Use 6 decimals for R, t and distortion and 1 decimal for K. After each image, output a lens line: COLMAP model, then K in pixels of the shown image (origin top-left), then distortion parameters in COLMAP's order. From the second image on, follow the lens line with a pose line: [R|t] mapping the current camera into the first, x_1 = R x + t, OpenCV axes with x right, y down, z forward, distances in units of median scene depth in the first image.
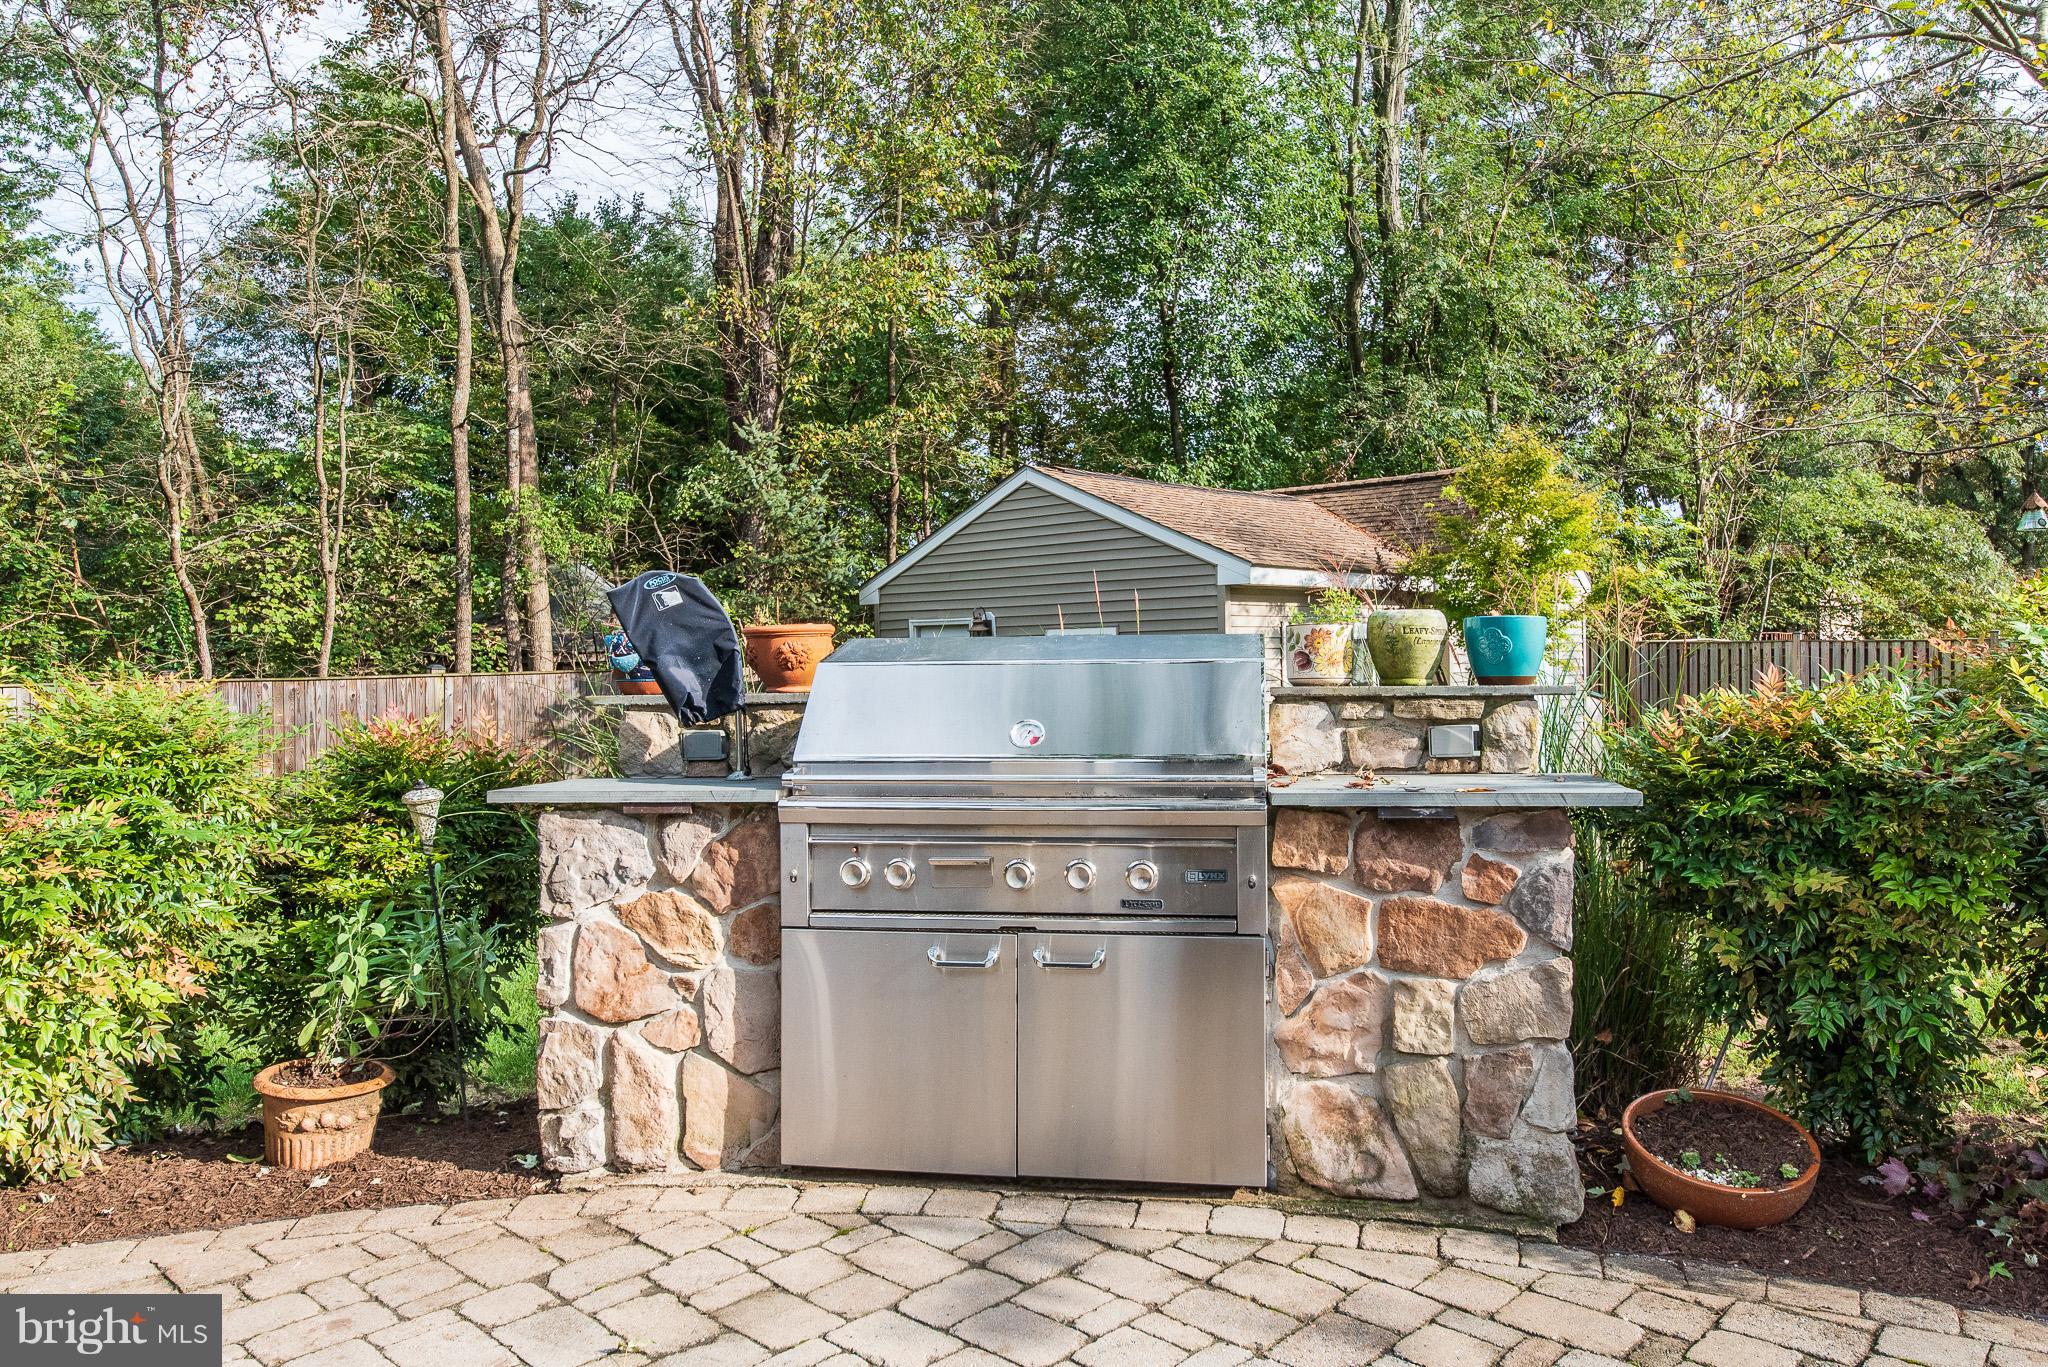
lens RADIAL K [[1385.2, 0, 1024.0], [0, 1385.2, 683.5], [0, 0, 1]] dist [0.000382, -0.001180]
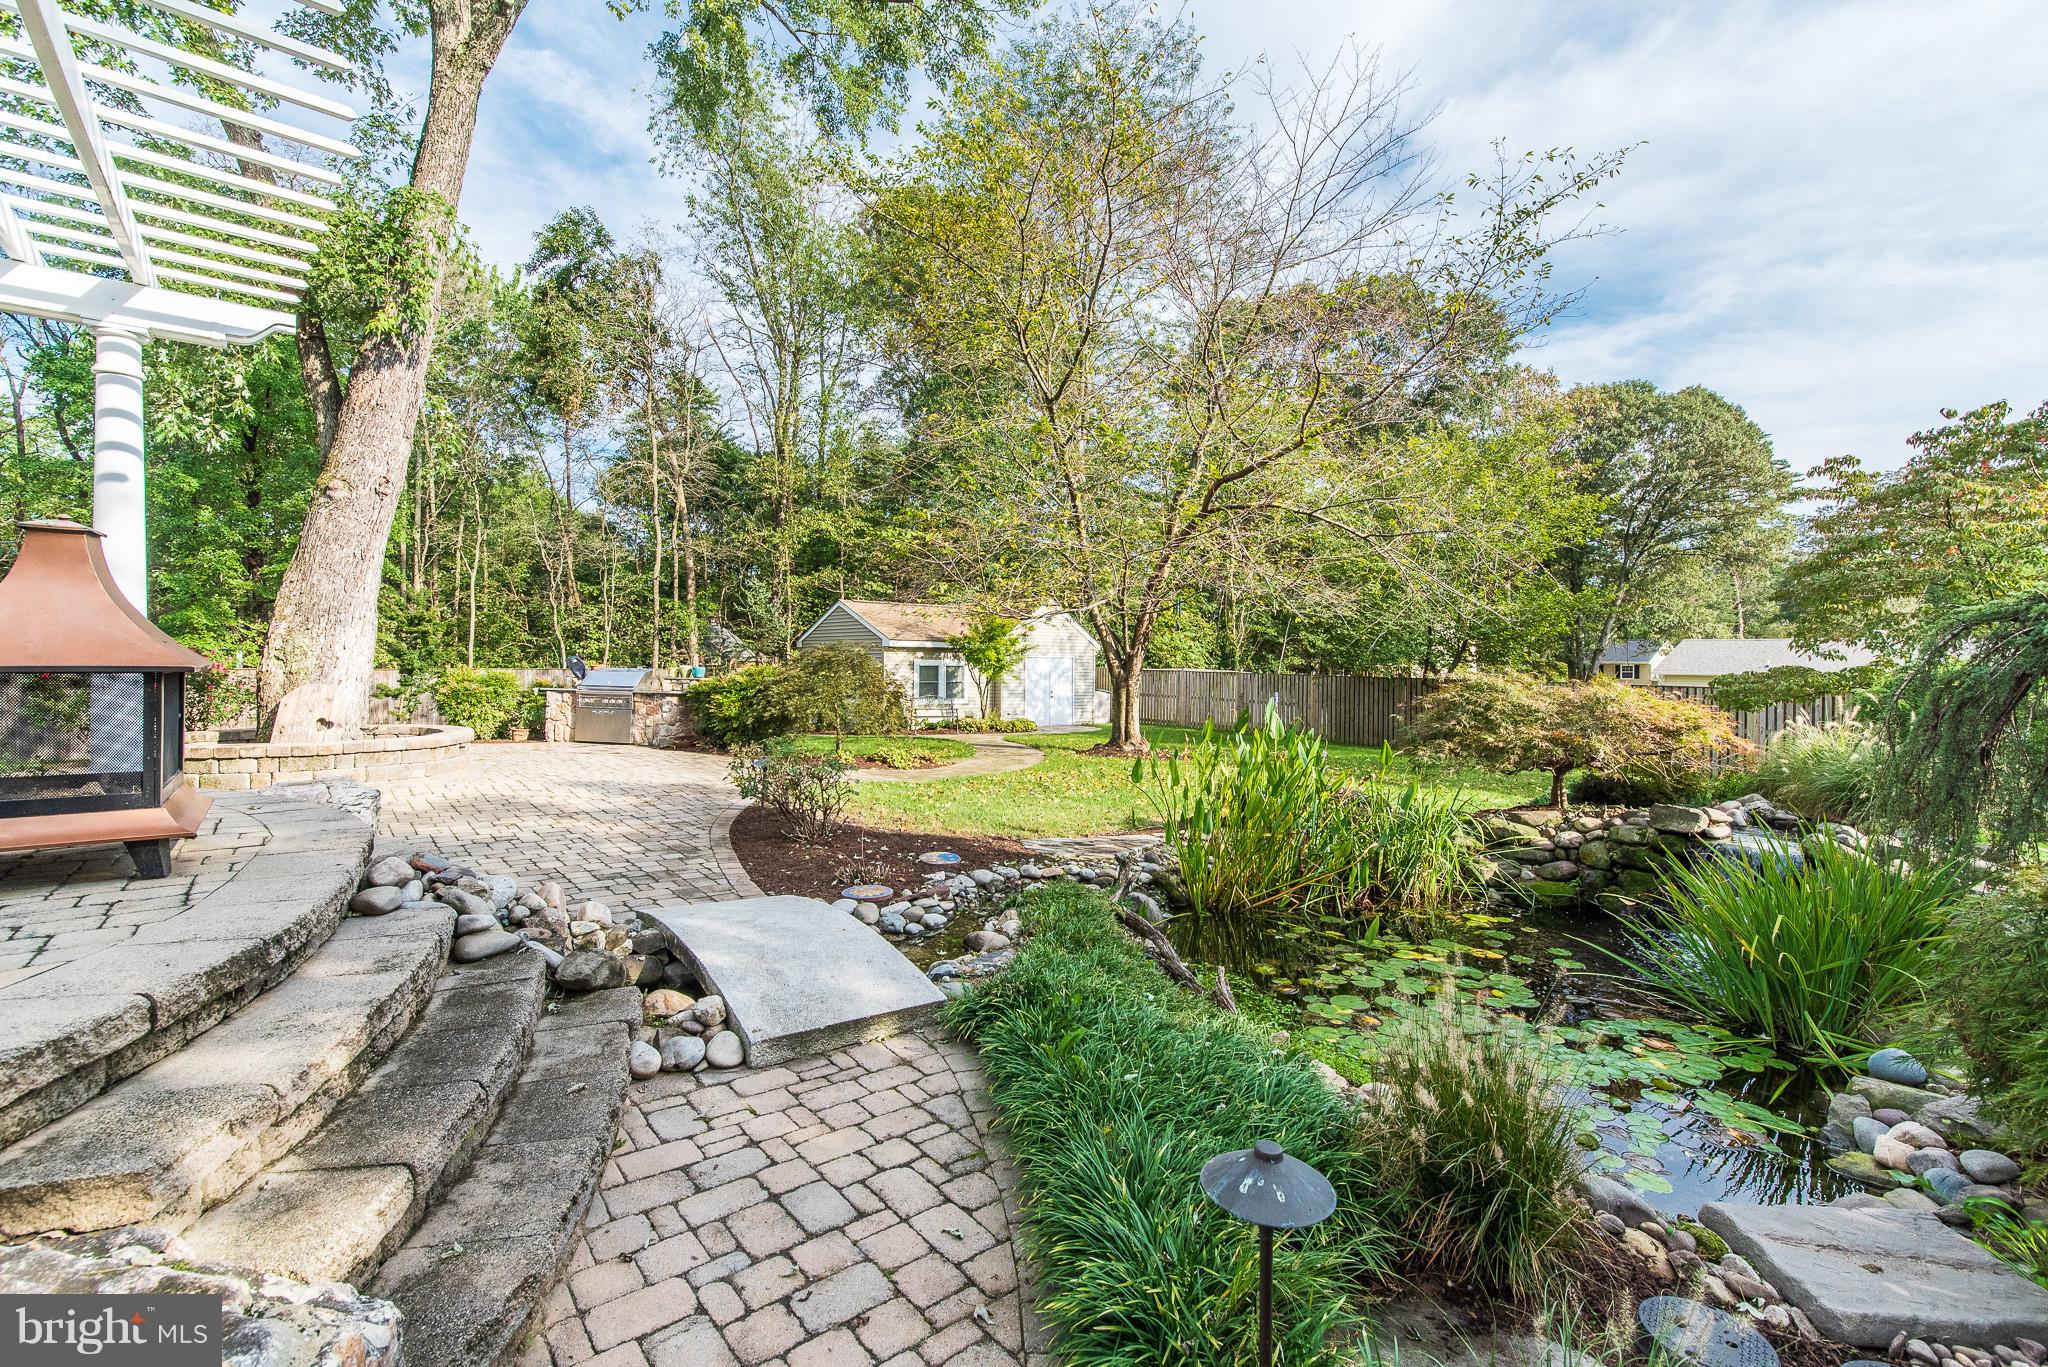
lens RADIAL K [[917.7, 0, 1034.6], [0, 917.7, 689.2], [0, 0, 1]] dist [-0.002490, -0.000234]
pose [[0.991377, 0.033524, -0.126679, 0.730466], [-0.032604, 0.999425, 0.009332, -0.011399], [0.126919, -0.005121, 0.991900, -0.899062]]
